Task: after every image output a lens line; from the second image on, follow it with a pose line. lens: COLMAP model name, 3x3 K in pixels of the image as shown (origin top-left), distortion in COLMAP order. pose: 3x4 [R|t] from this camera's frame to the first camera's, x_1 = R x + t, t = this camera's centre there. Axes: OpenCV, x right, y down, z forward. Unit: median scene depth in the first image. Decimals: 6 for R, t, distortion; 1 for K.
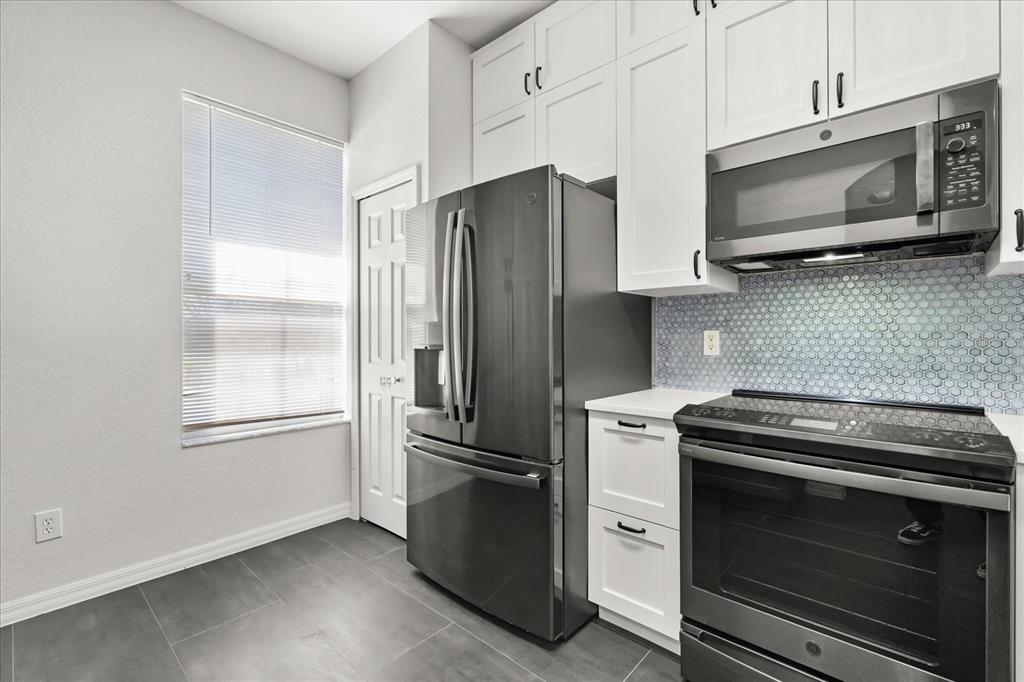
lens RADIAL K [[455.1, 0, 510.1], [0, 455.1, 339.6], [0, 0, 1]] dist [-0.002066, 0.000347]
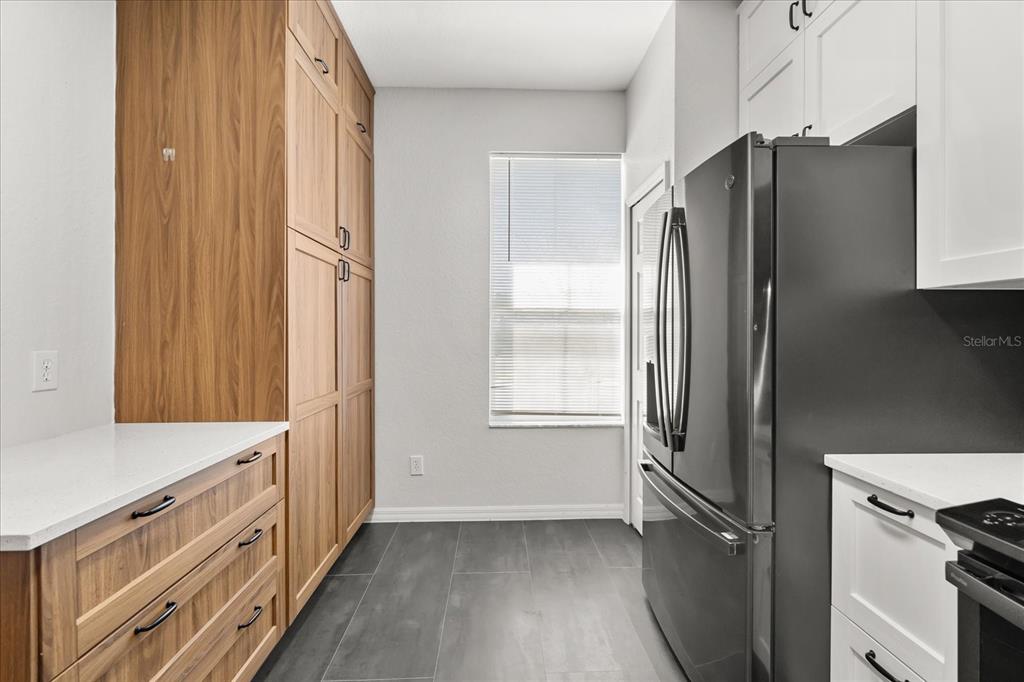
lens RADIAL K [[455.1, 0, 510.2], [0, 455.1, 334.3], [0, 0, 1]] dist [-0.002066, 0.000347]
pose [[0.693663, 0.007911, -0.720257, 0.259044], [-0.004039, 0.999967, 0.007094, -0.039420], [0.720289, -0.002012, 0.693672, 0.136955]]
